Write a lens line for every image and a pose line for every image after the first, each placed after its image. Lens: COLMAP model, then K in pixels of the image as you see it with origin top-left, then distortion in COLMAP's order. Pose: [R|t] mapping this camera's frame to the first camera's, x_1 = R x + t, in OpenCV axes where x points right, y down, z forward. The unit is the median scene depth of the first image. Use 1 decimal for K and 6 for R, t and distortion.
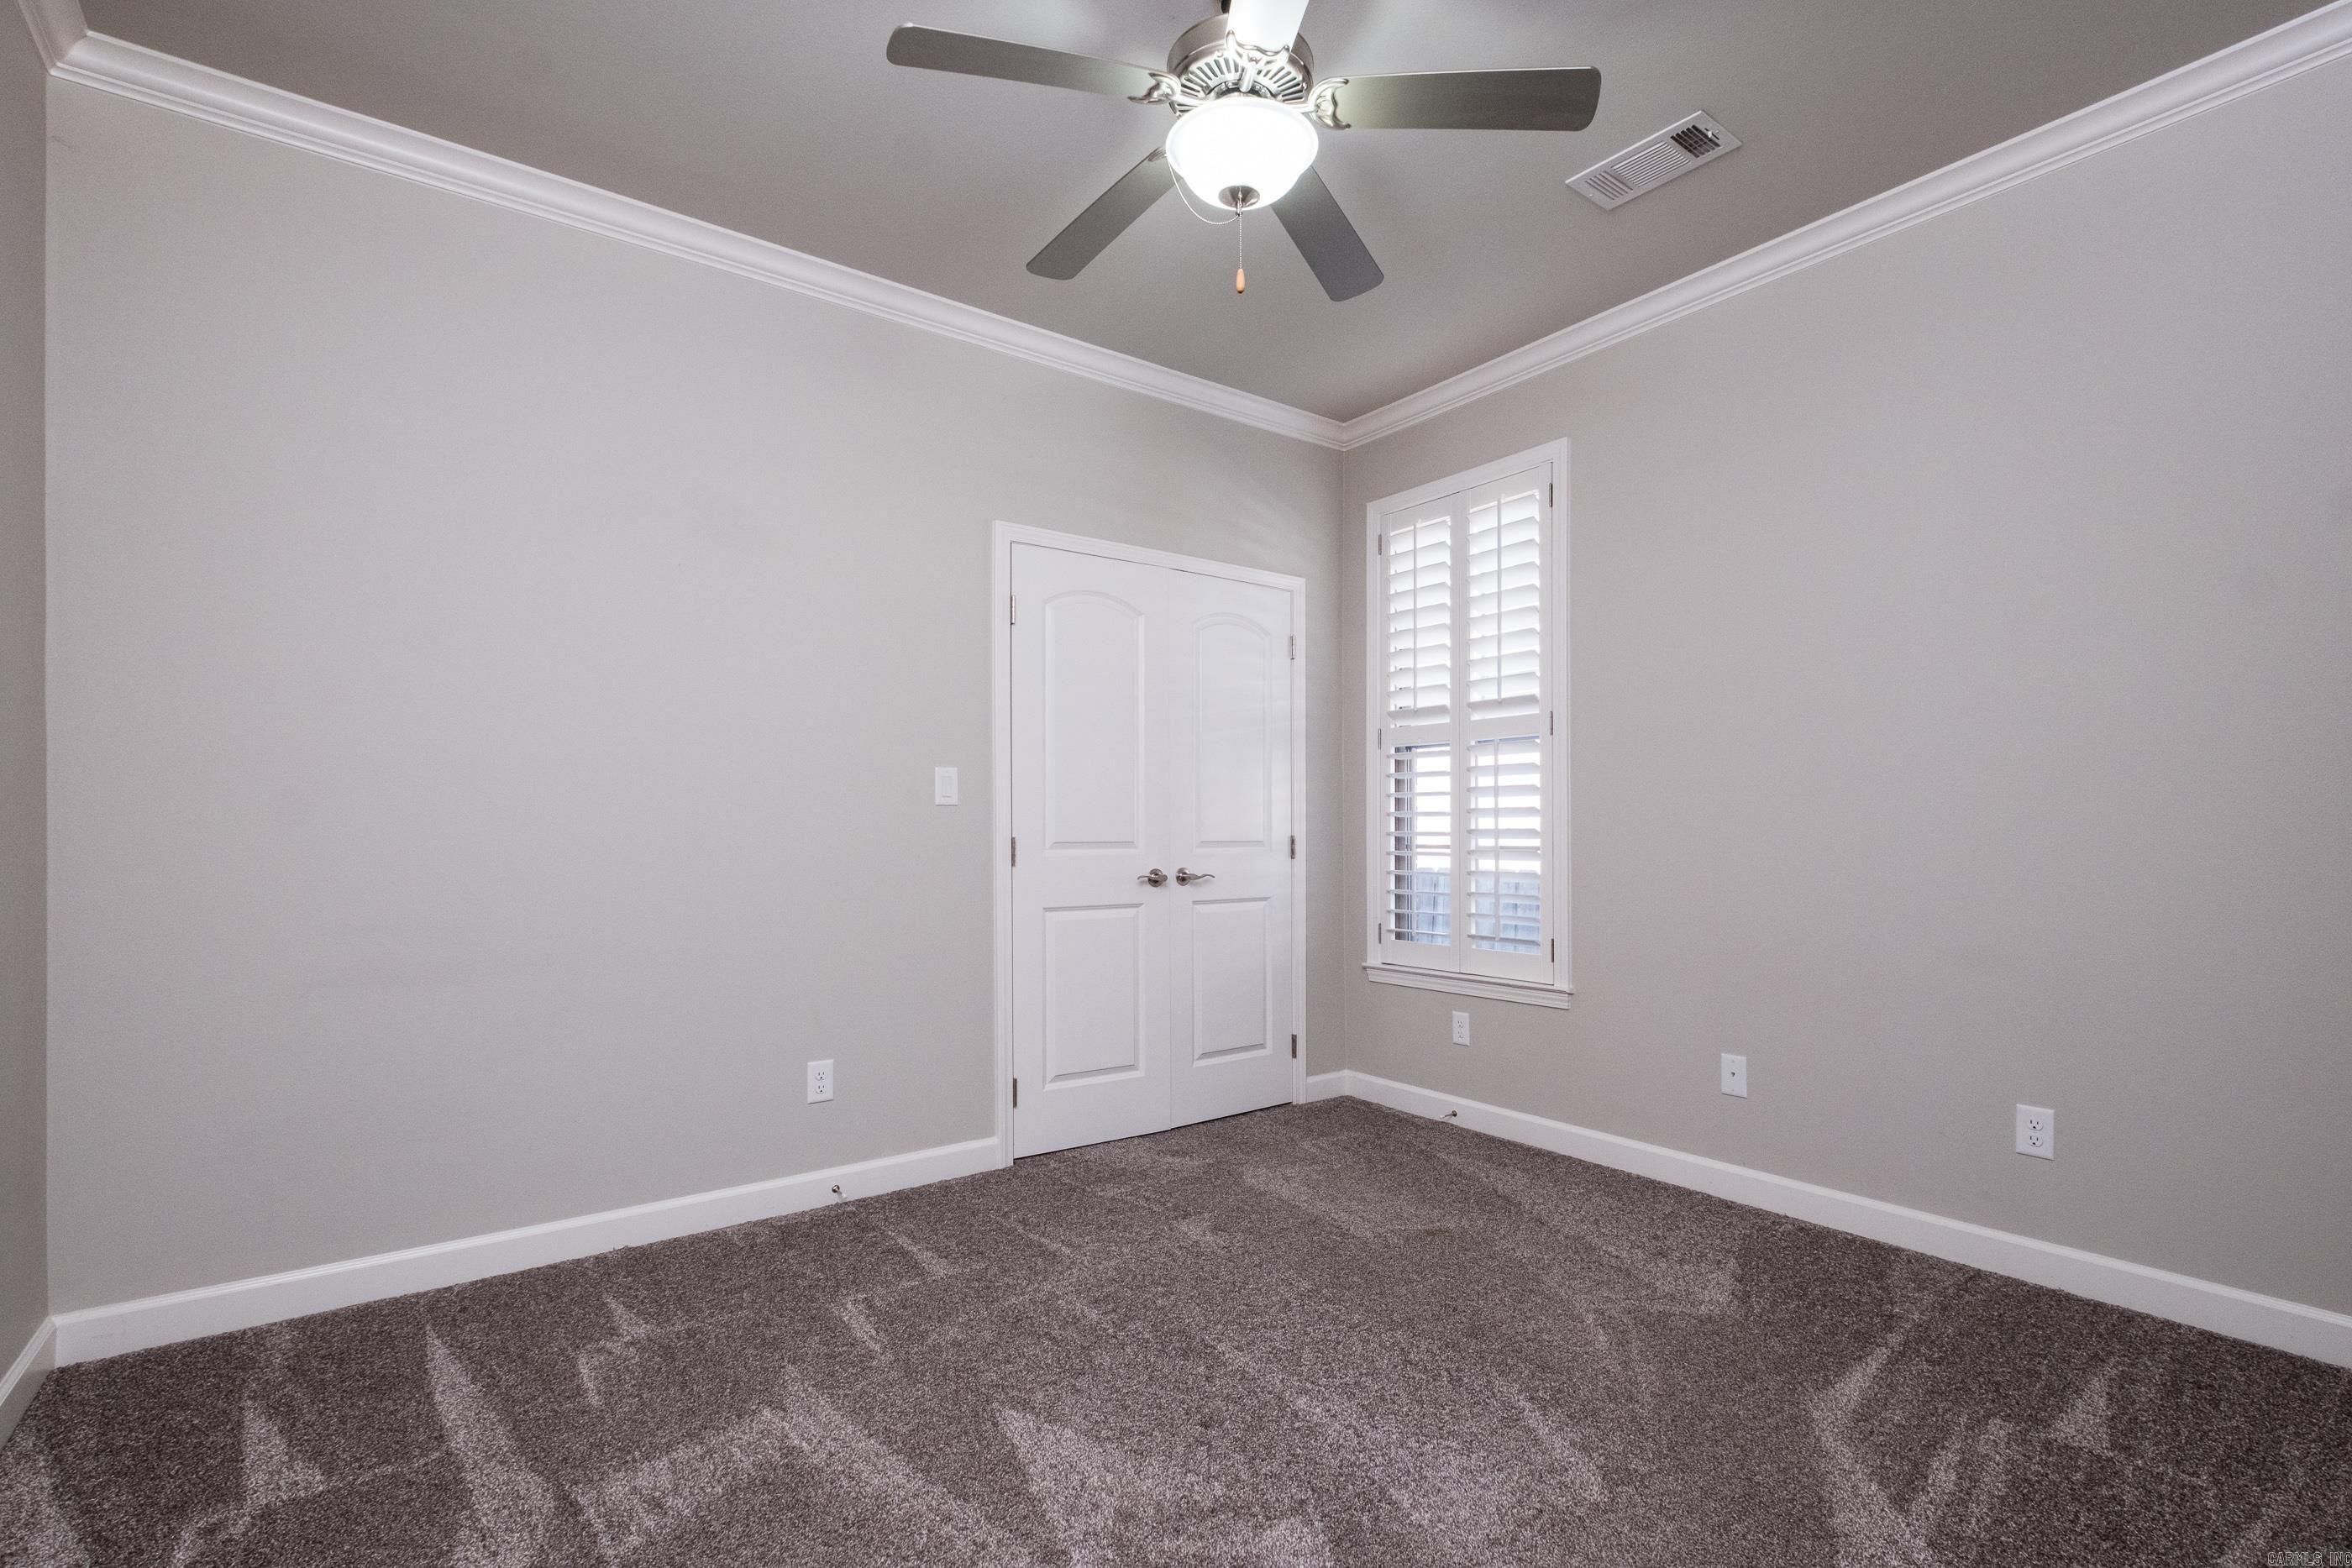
lens RADIAL K [[1080.8, 0, 1171.6], [0, 1080.8, 814.3], [0, 0, 1]] dist [0.000494, -0.001022]
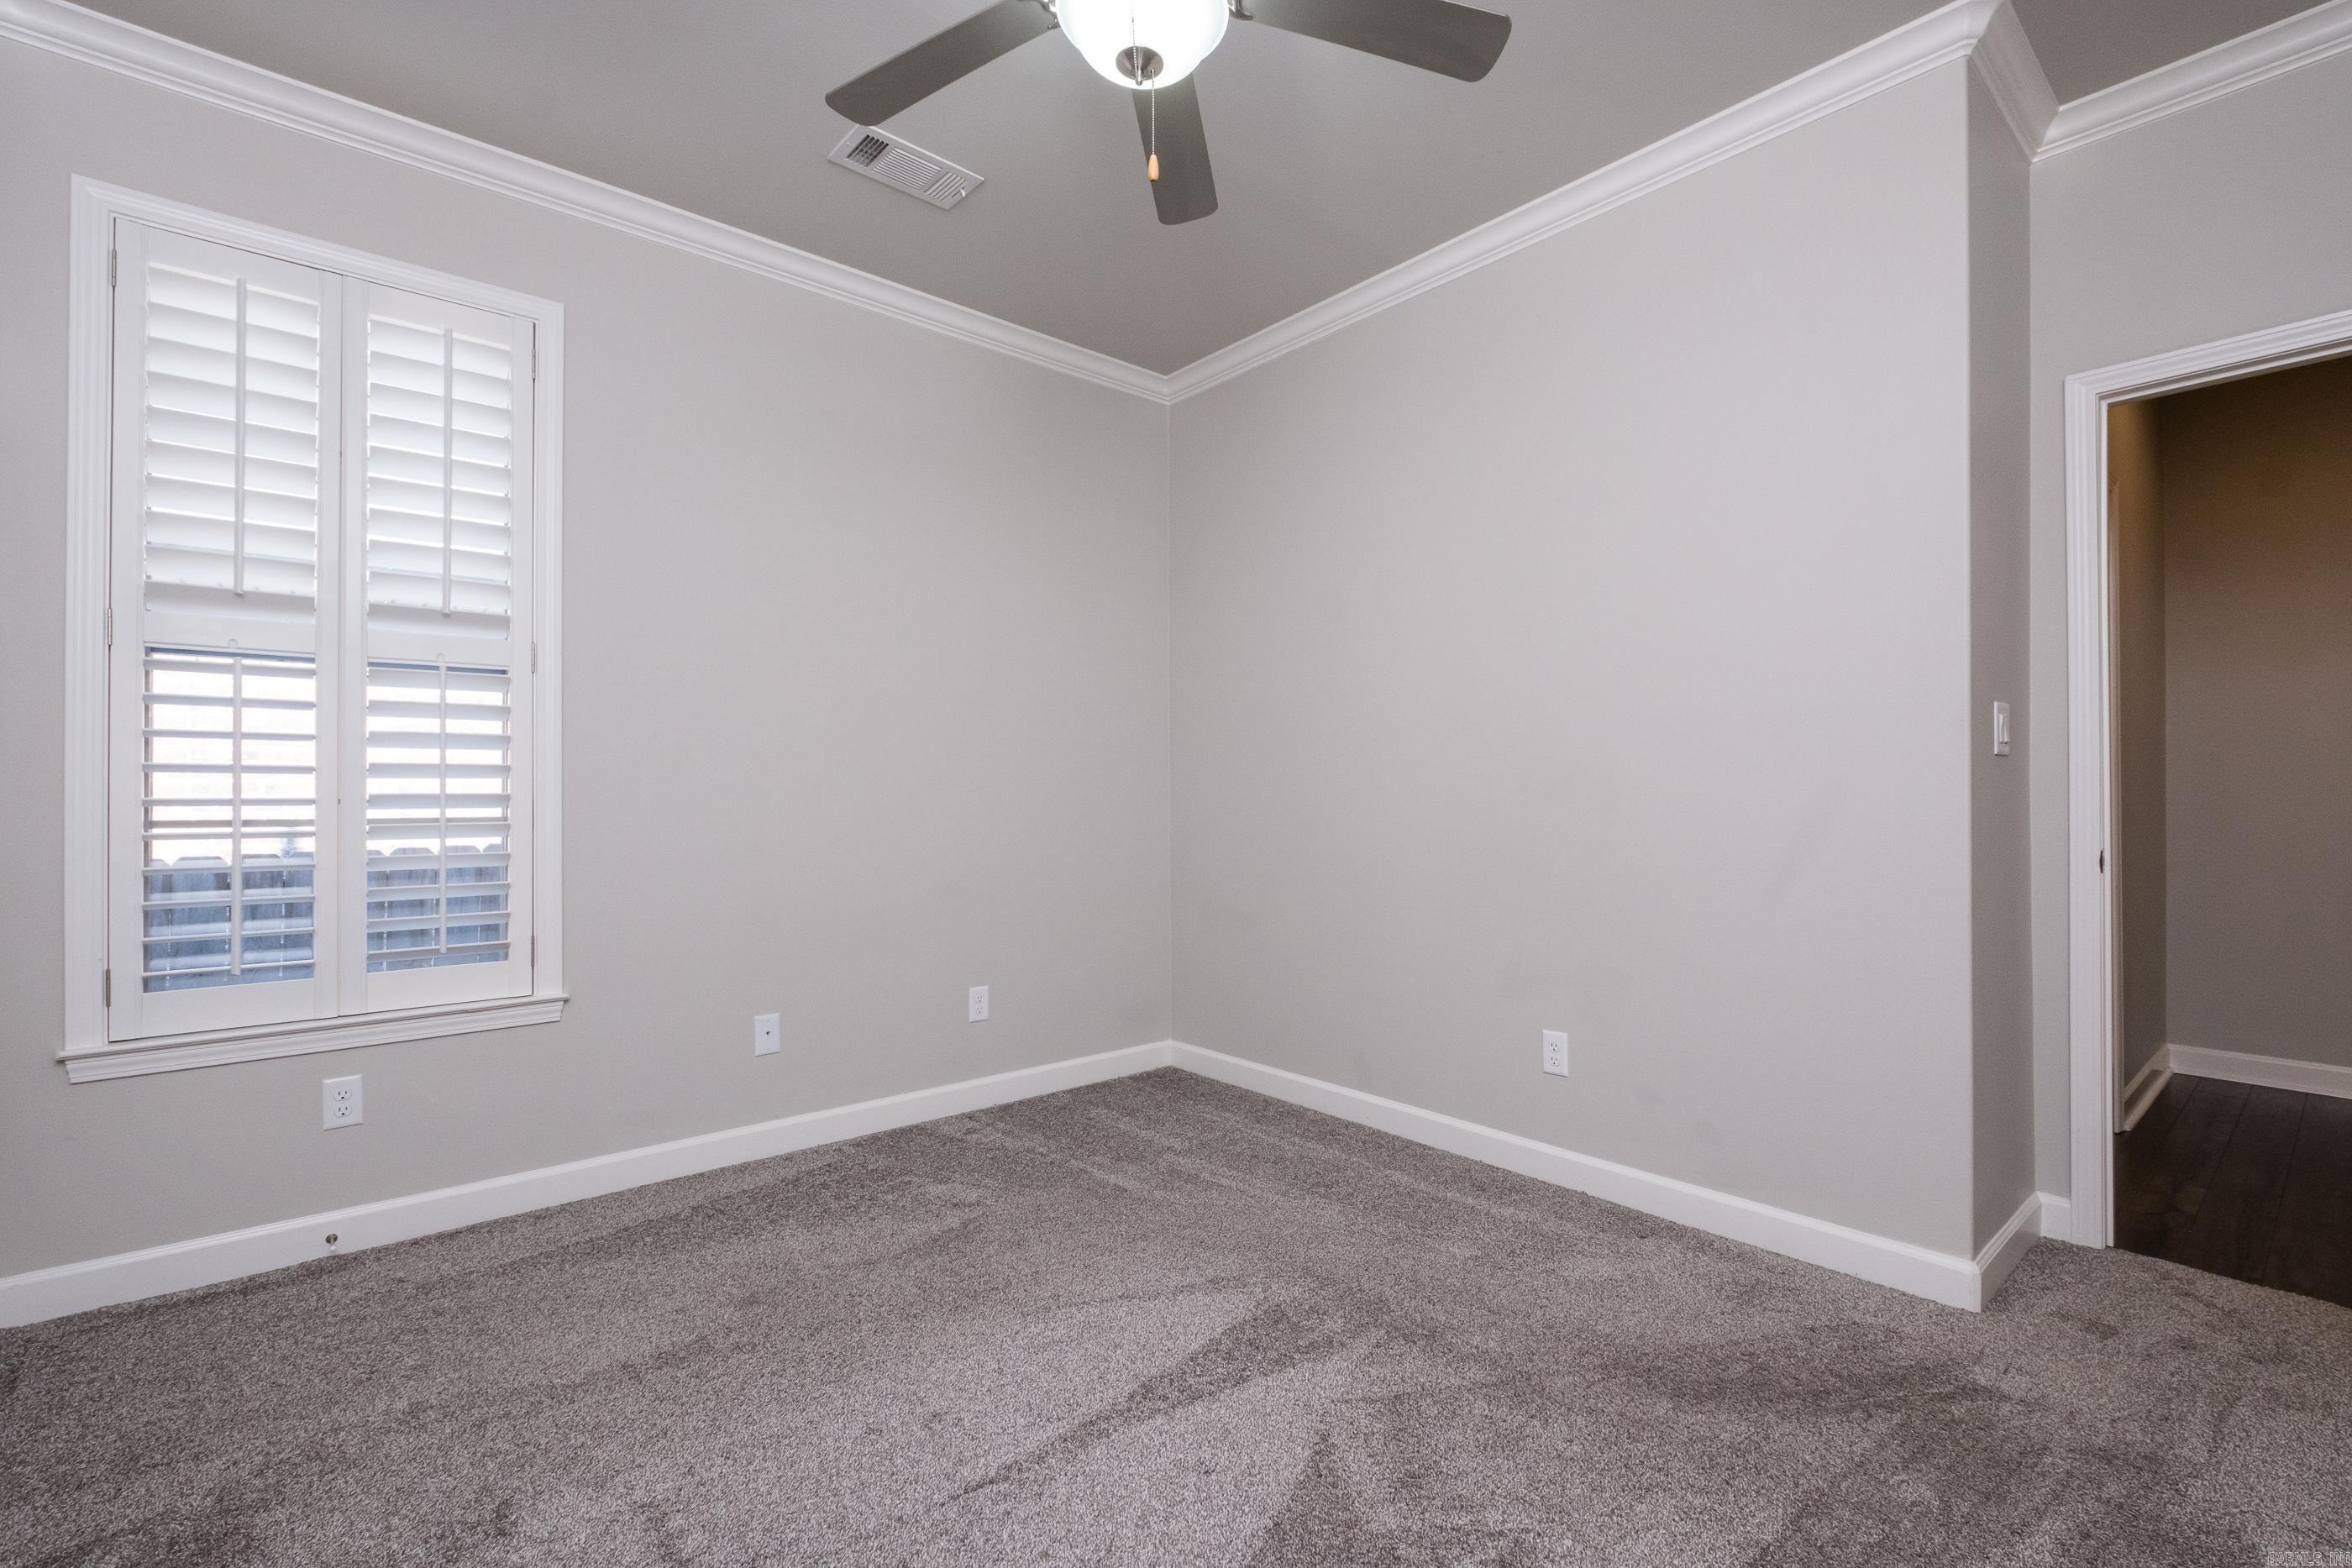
lens RADIAL K [[1055.6, 0, 1196.4], [0, 1055.6, 785.5], [0, 0, 1]] dist [-0.000144, -0.001140]
pose [[-0.085430, 0.009096, 0.996303, -0.781703], [-0.011433, 0.999884, -0.010109, 0.016840], [-0.996279, -0.012255, -0.085316, 1.041354]]
